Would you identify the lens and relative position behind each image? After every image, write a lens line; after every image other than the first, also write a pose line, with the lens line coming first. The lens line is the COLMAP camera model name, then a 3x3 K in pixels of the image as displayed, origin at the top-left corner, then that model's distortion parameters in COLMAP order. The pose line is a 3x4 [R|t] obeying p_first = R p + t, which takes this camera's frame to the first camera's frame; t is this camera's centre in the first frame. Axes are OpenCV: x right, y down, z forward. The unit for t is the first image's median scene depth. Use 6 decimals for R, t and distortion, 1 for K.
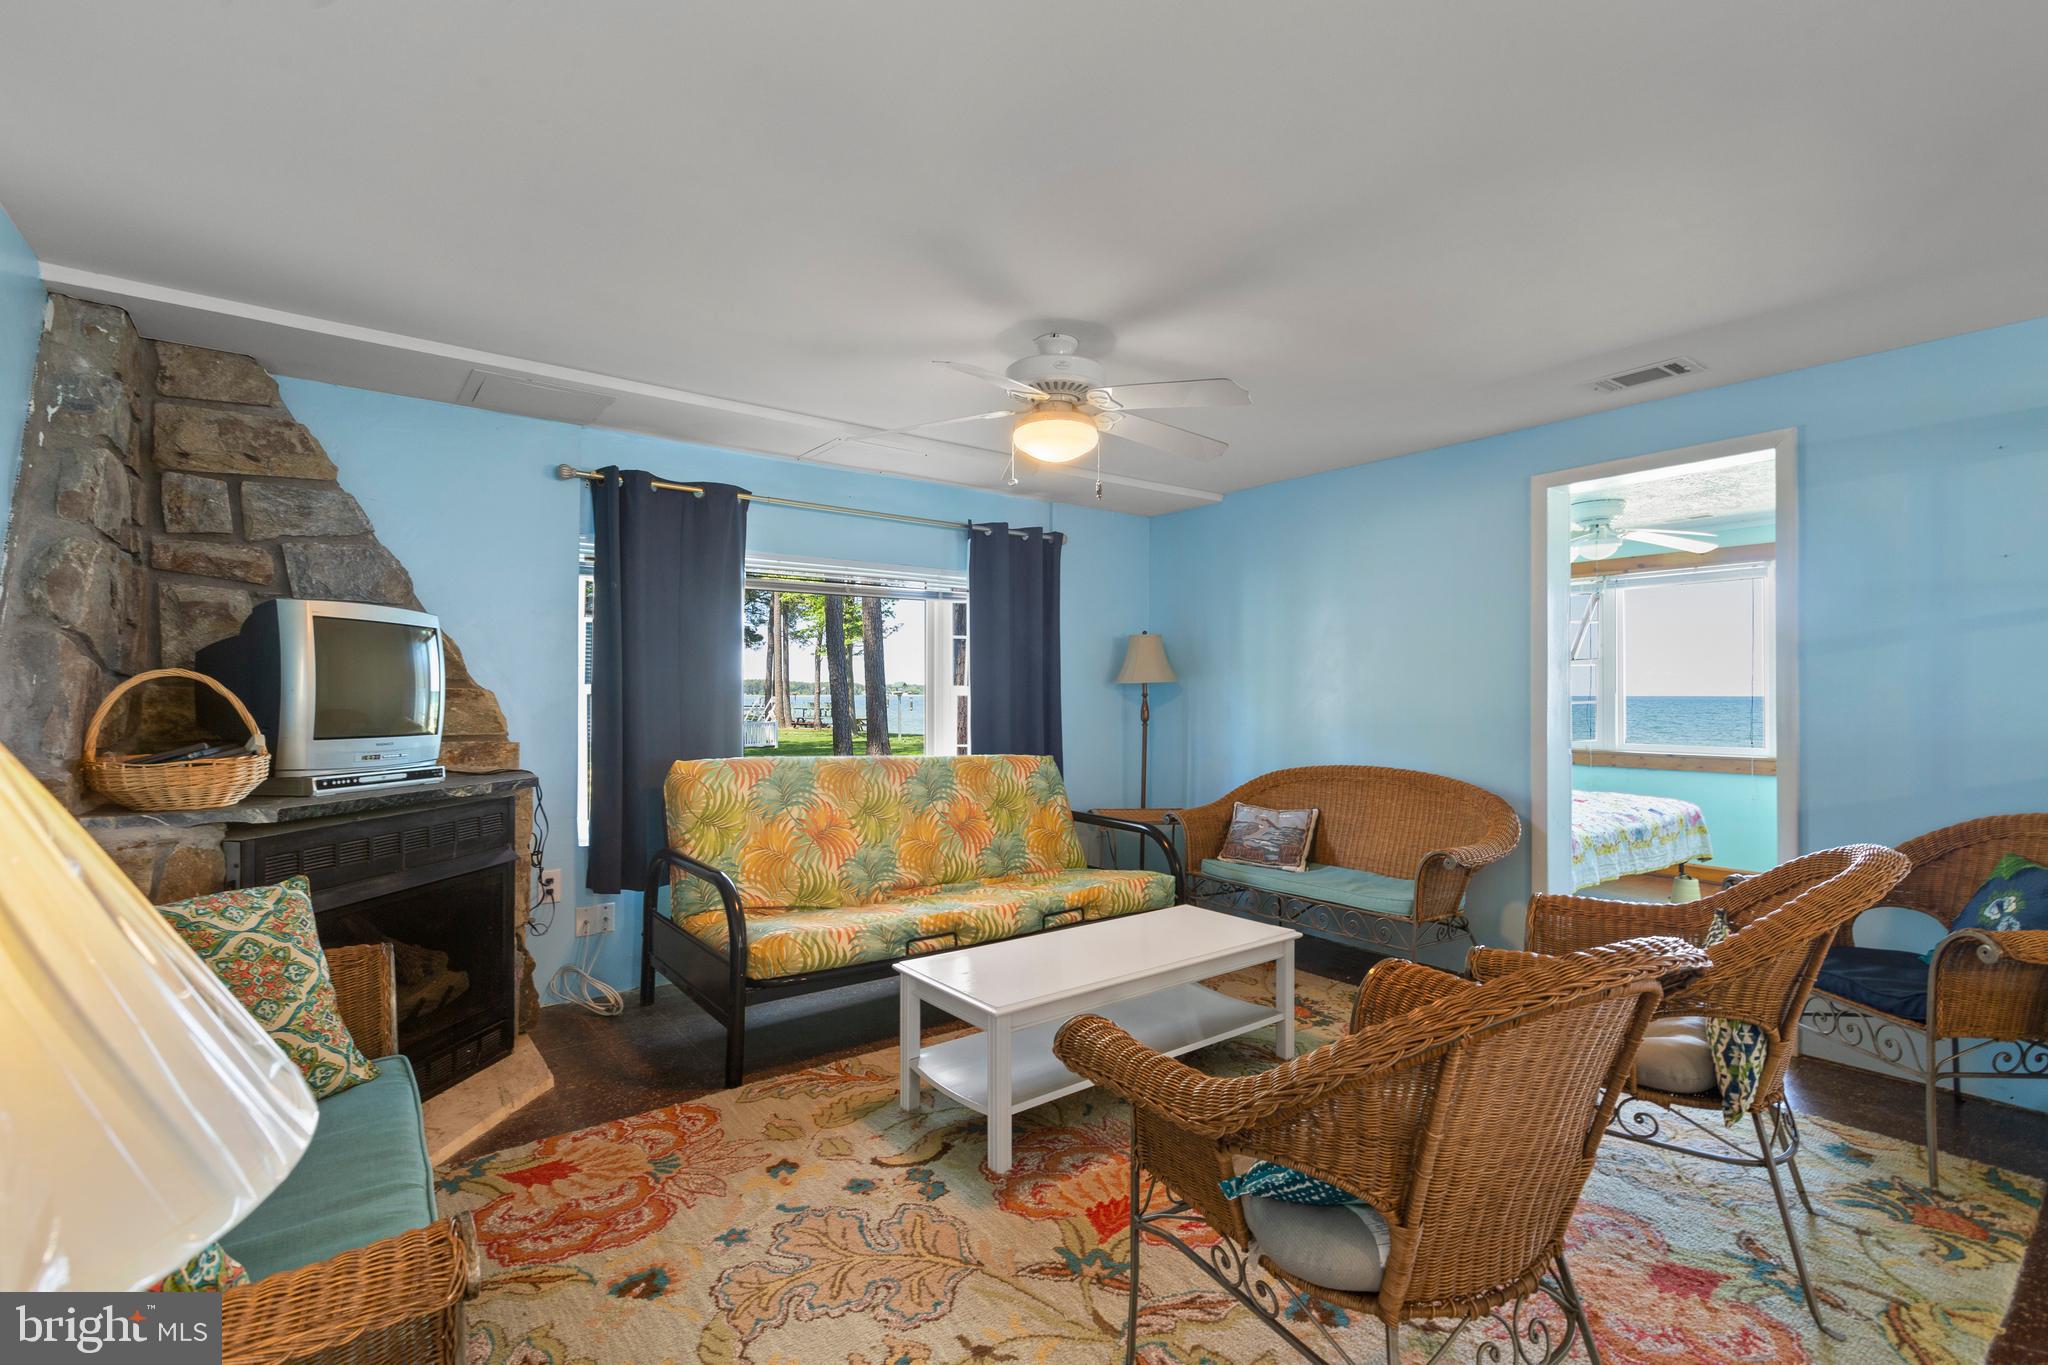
lens RADIAL K [[931.9, 0, 1022.4], [0, 931.9, 685.2], [0, 0, 1]] dist [-0.005152, -0.001454]
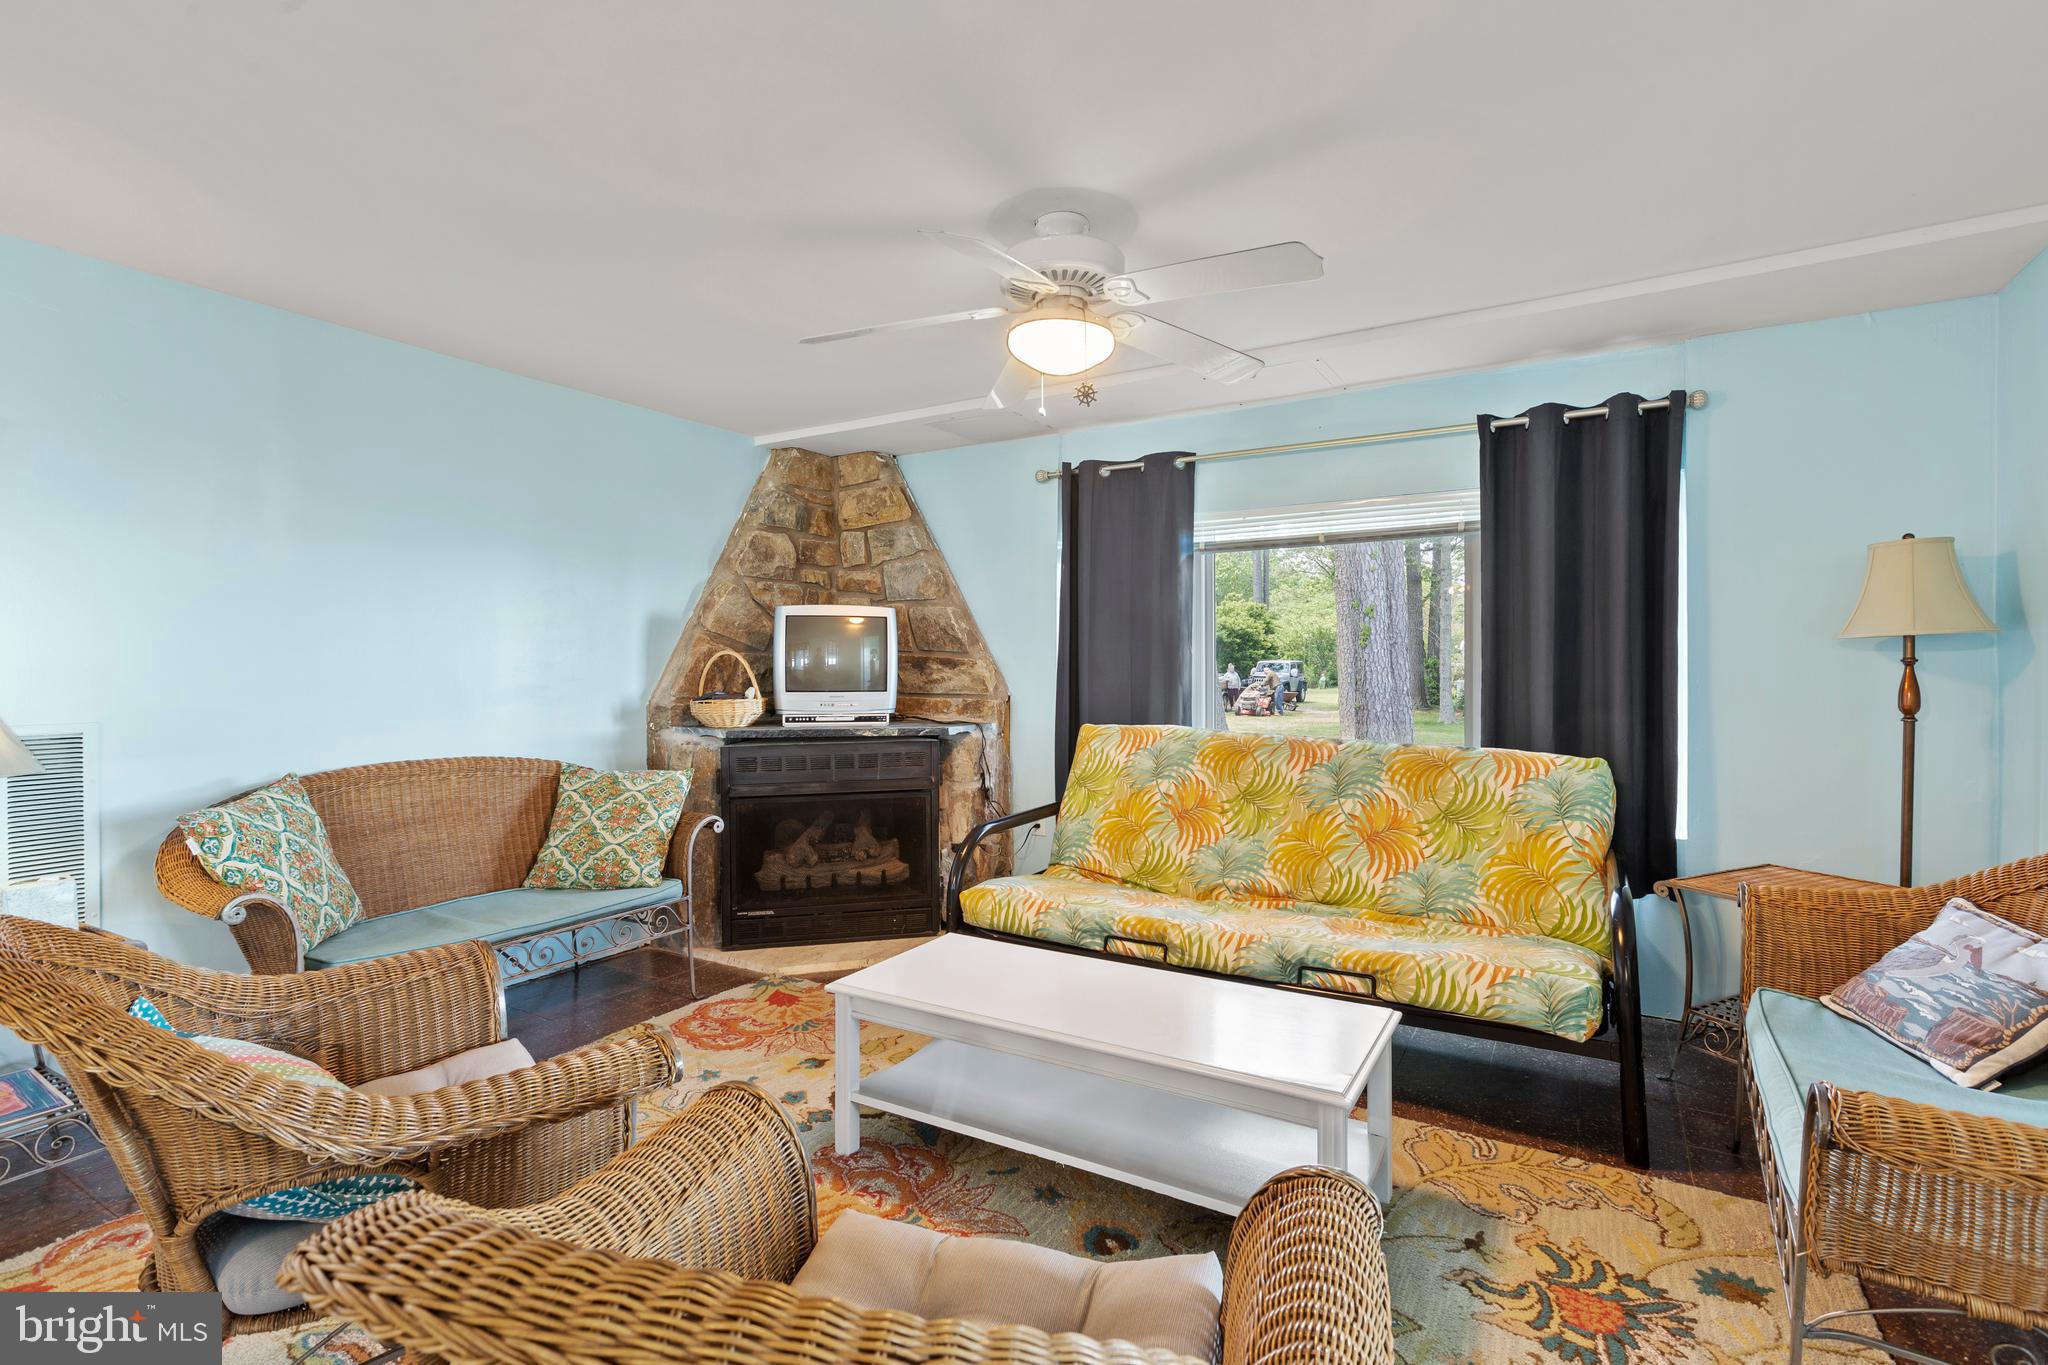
lens RADIAL K [[931.9, 0, 1066.2], [0, 931.9, 694.5], [0, 0, 1]] dist [-0.005152, -0.001454]
pose [[0.377676, 0.011565, -0.925866, 0.742087], [-0.001553, 0.999928, 0.011857, 0.040079], [0.925937, -0.003040, 0.377667, 0.689830]]
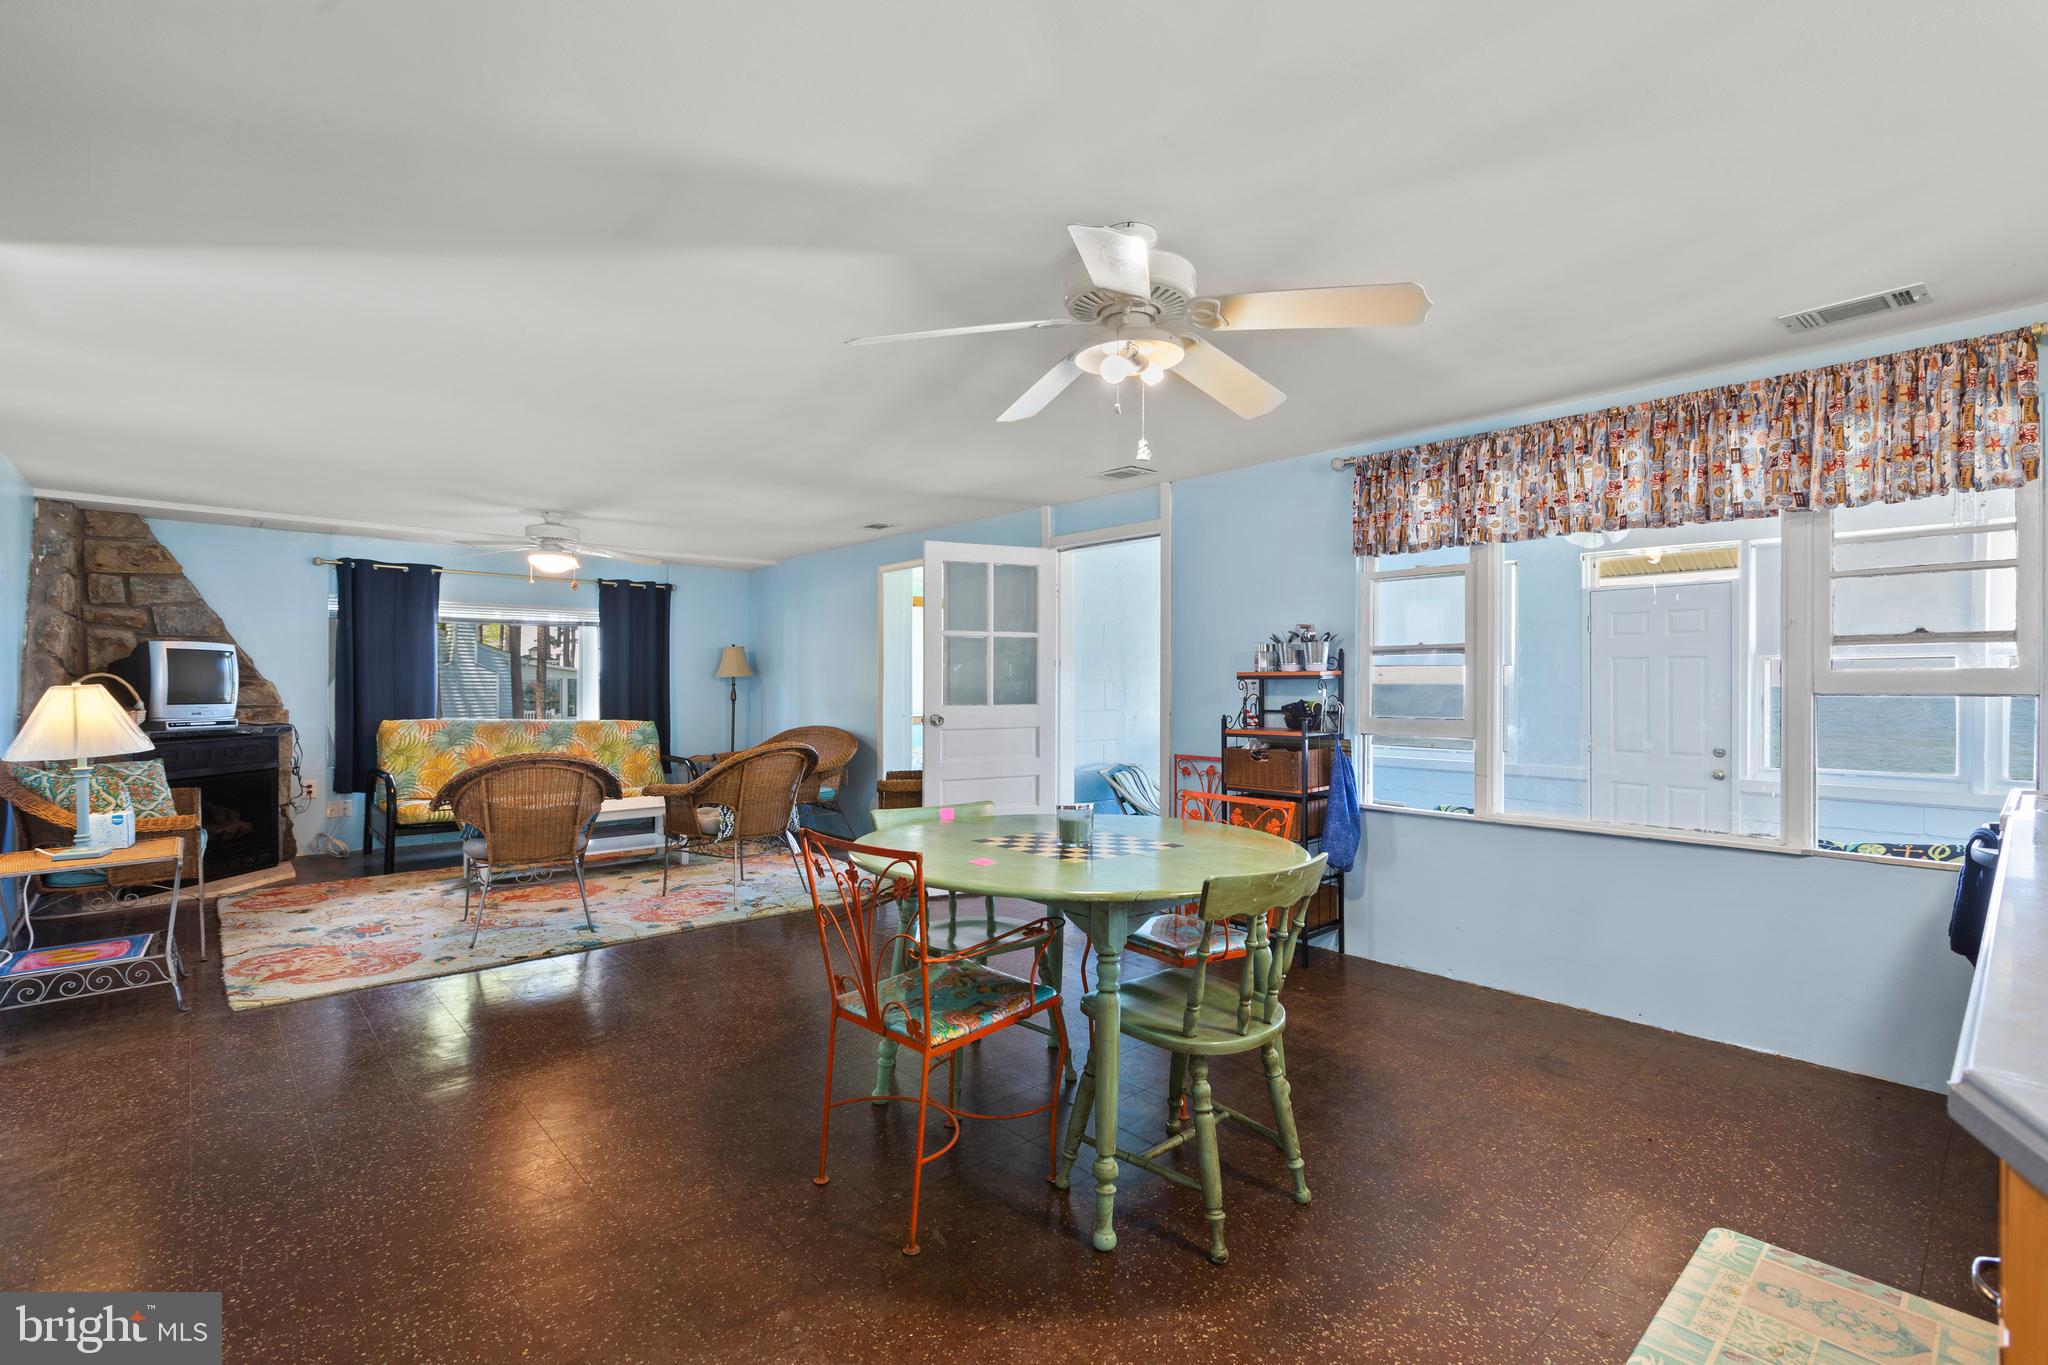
lens RADIAL K [[931.9, 0, 1034.8], [0, 931.9, 678.1], [0, 0, 1]] dist [-0.005152, -0.001454]
pose [[0.996290, 0.000913, 0.086054, 0.891661], [-0.001145, 0.999996, 0.002642, -0.009509], [-0.086051, -0.002731, 0.996287, -1.109378]]
